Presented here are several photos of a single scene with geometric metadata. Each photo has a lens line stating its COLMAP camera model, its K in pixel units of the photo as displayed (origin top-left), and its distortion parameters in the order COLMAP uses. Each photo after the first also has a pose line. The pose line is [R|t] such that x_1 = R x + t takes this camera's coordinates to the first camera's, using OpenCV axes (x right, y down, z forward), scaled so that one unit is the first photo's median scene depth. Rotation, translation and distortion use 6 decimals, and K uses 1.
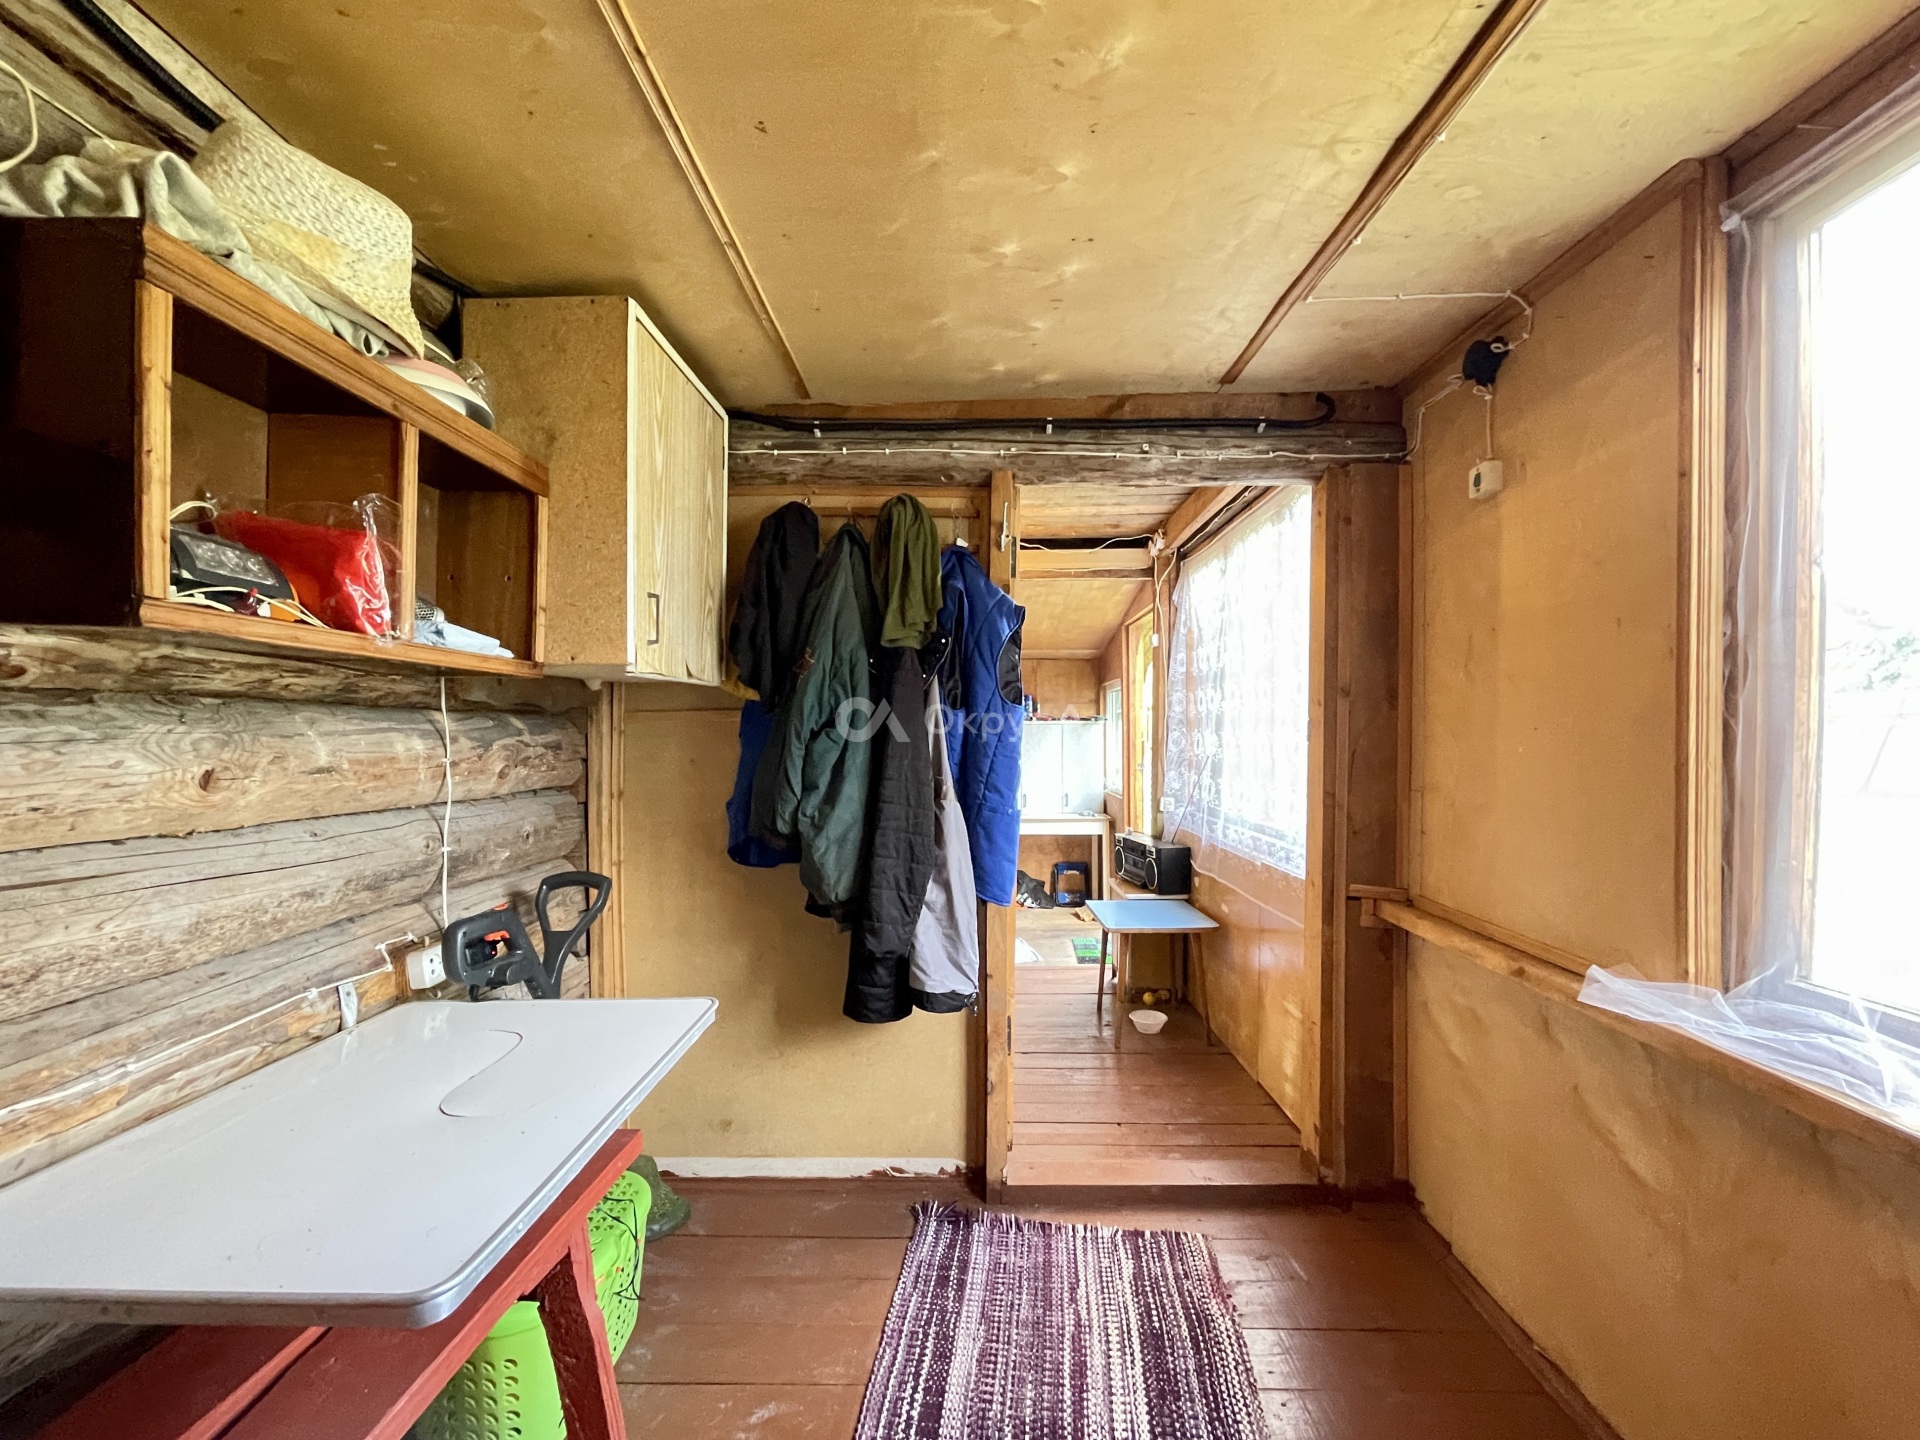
lens RADIAL K [[776.4, 0, 961.1], [0, 776.4, 739.7], [0, 0, 1]] dist [-0.002121, 0.000816]
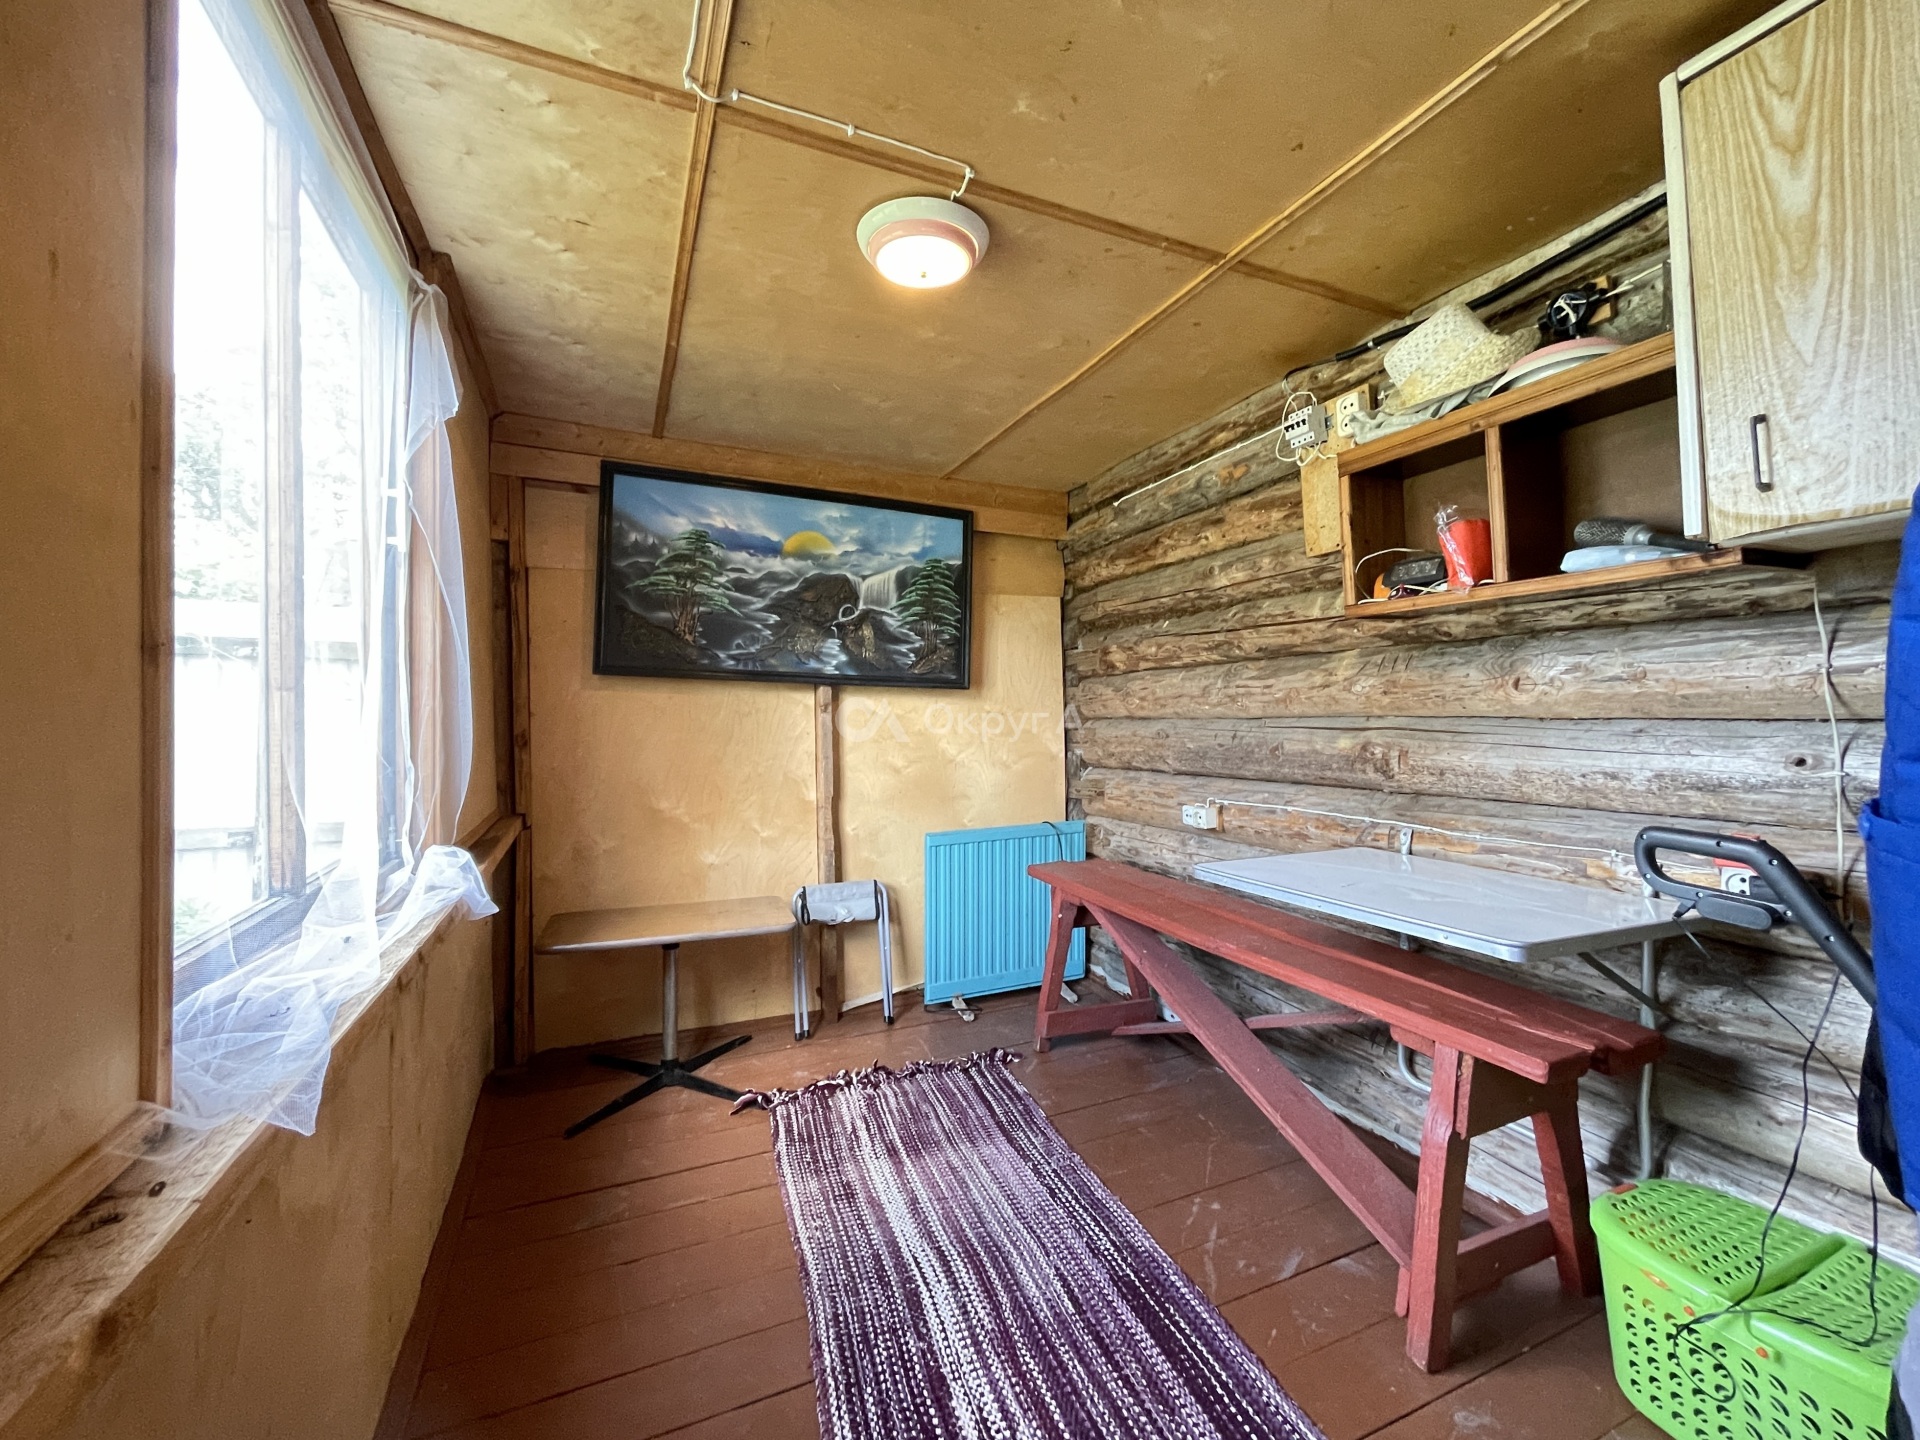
lens RADIAL K [[776.4, 0, 966.4], [0, 776.4, 704.7], [0, 0, 1]] dist [-0.002121, 0.000816]
pose [[-0.904473, 0.000997, -0.426530, 0.884543], [0.005034, 0.999953, -0.008337, 0.115524], [0.426502, -0.009688, -0.904435, 2.247602]]
